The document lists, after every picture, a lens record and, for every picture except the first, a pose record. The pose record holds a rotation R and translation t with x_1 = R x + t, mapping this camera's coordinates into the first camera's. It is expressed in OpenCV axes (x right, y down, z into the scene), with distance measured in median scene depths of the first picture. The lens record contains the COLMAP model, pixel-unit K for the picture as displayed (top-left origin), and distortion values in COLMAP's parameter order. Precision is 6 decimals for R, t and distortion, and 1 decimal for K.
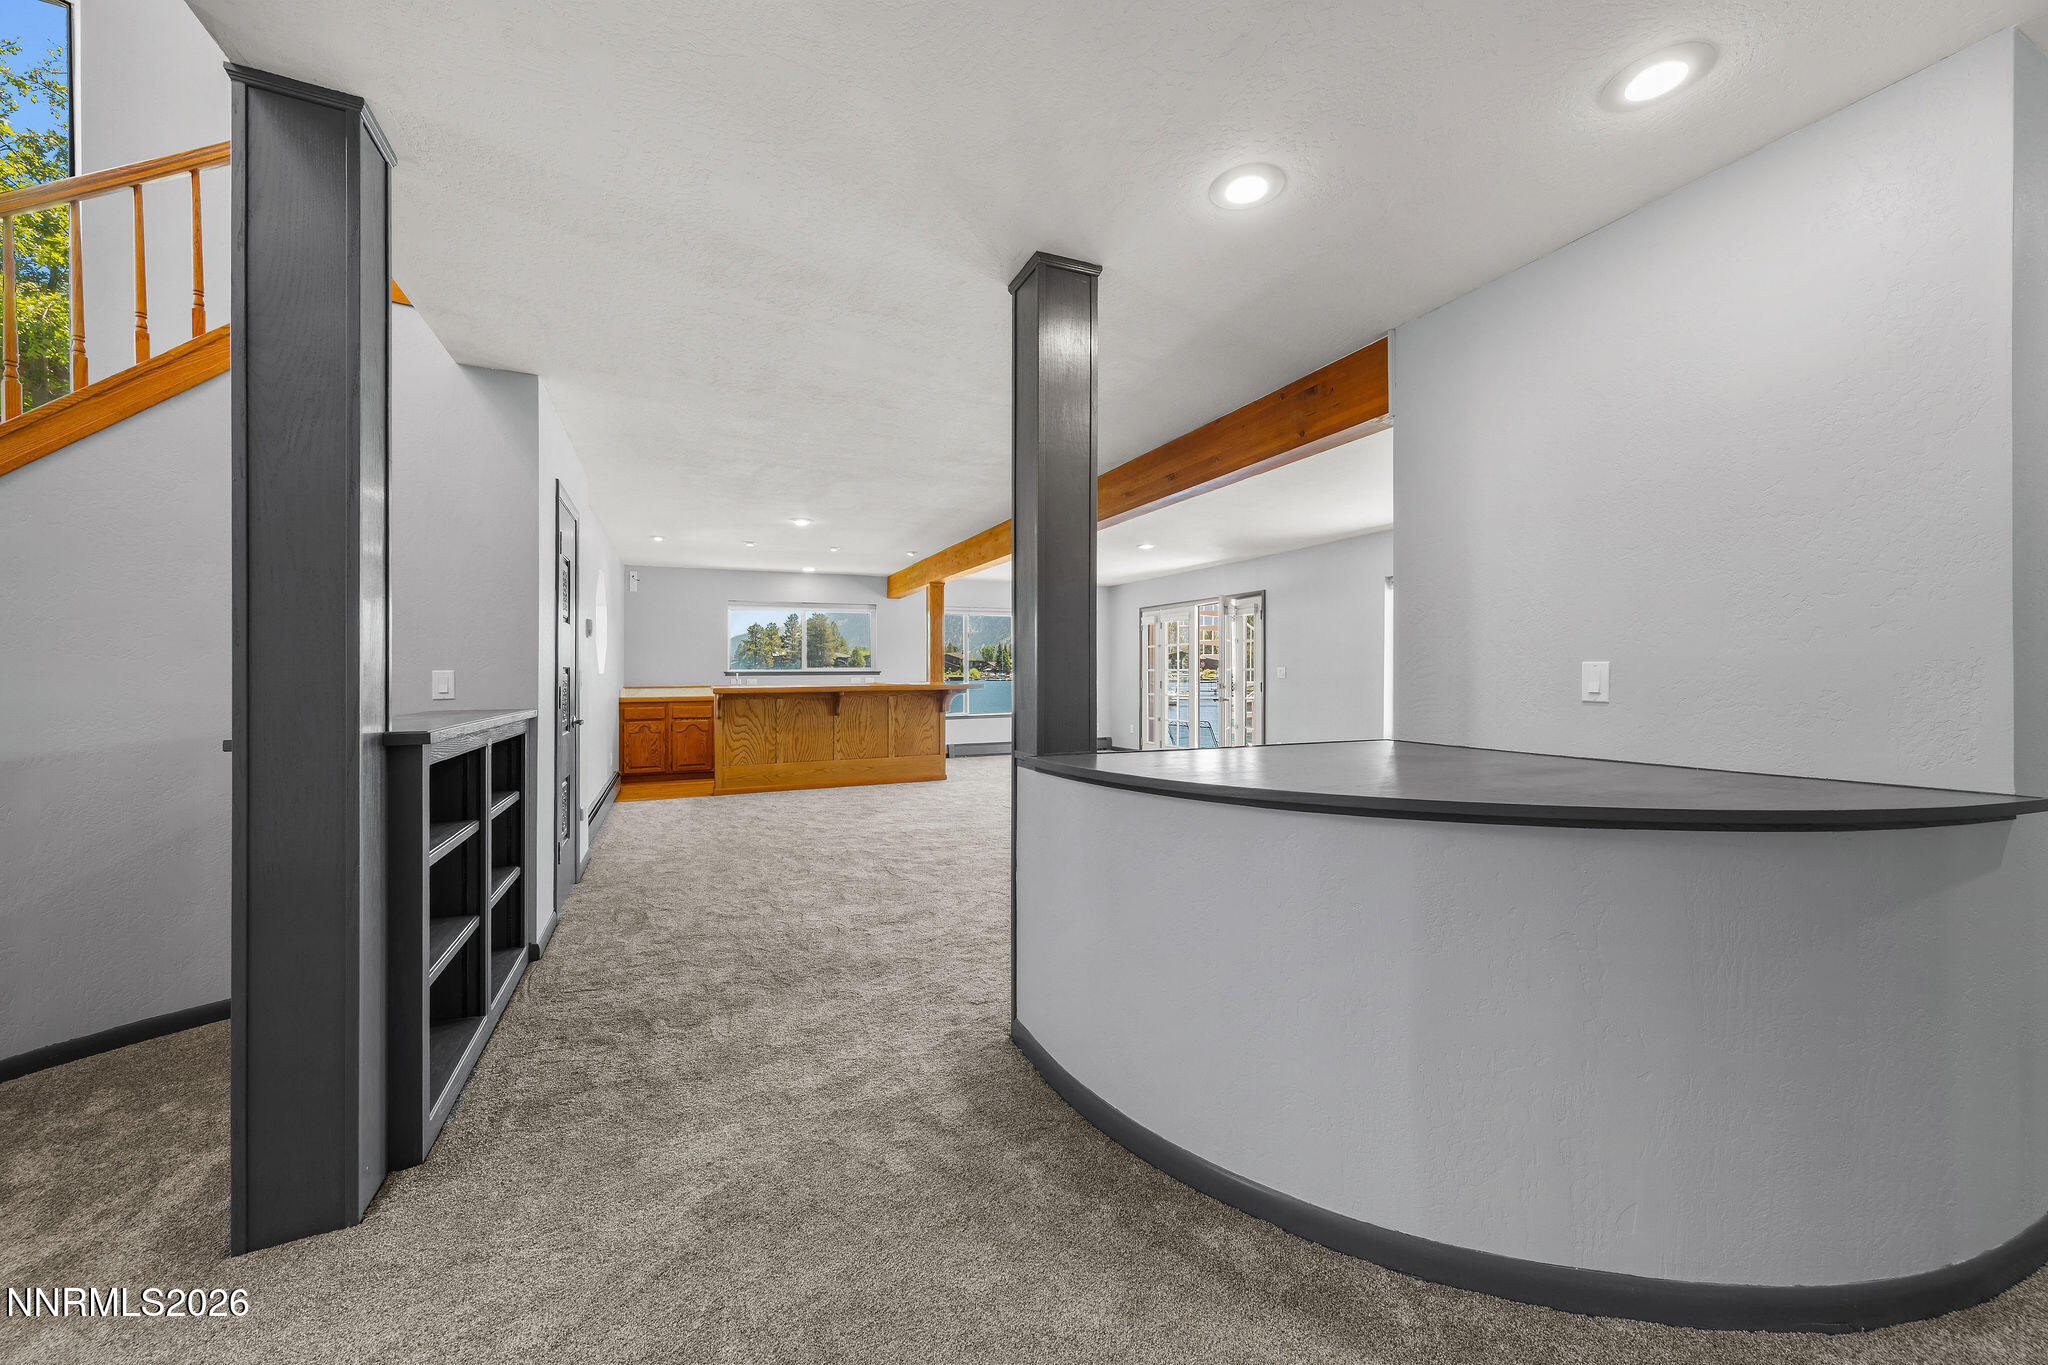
lens RADIAL K [[740.9, 0, 1019.7], [0, 740.9, 668.8], [0, 0, 1]] dist [-0.000855, -0.000159]
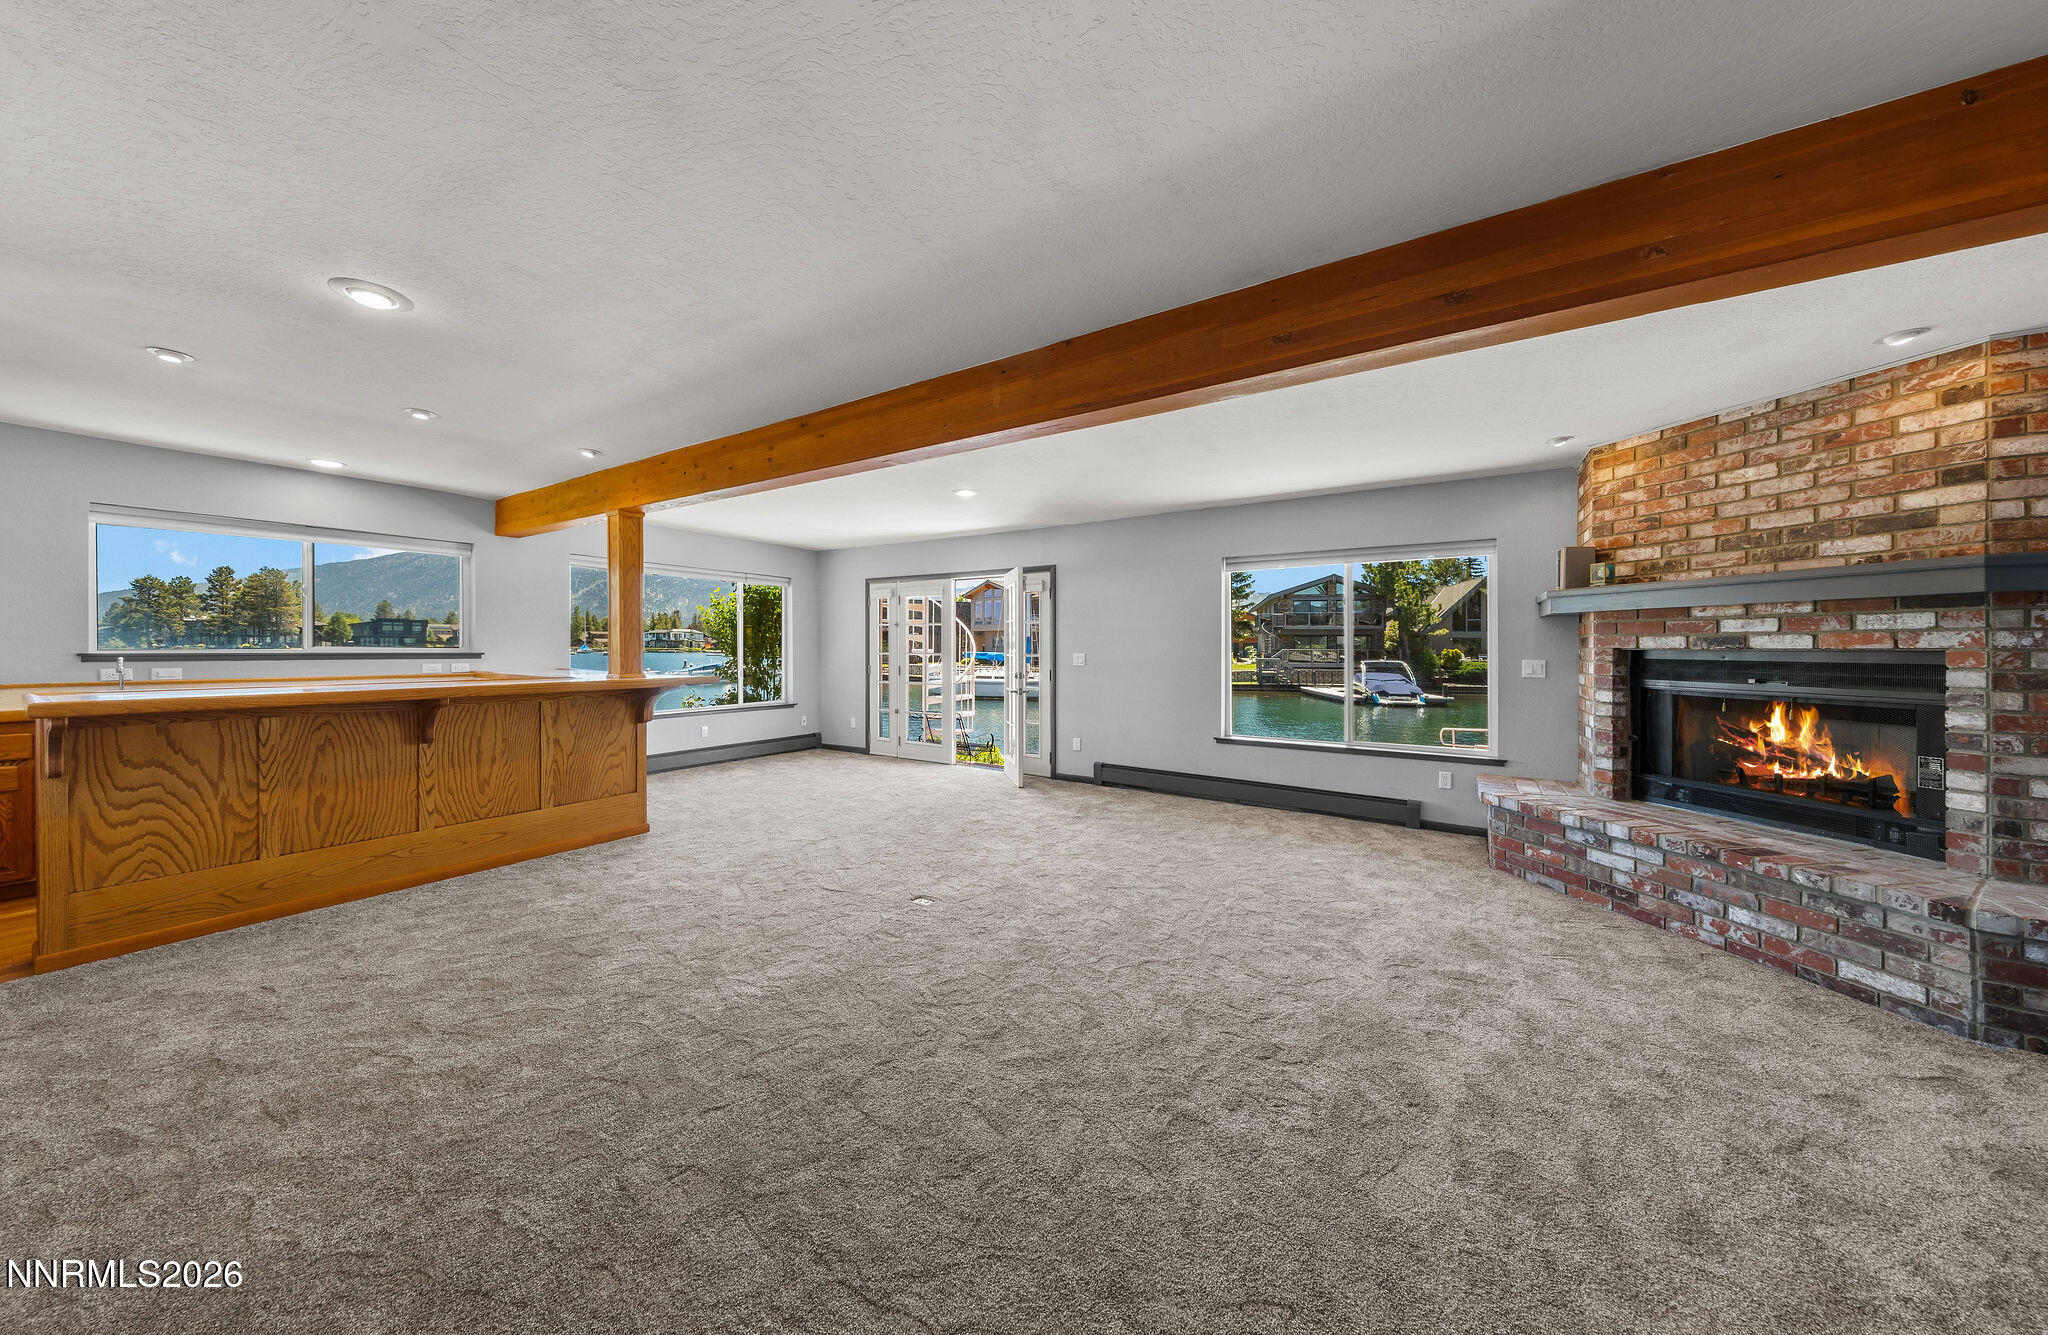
lens RADIAL K [[660.5, 0, 992.8], [0, 660.5, 656.7], [0, 0, 1]] dist [0.002617, -0.000133]
pose [[0.845653, 0.003405, 0.533722, -0.147135], [-0.011925, 0.999851, 0.012515, -0.006798], [-0.533599, -0.016948, 0.845568, 0.372655]]
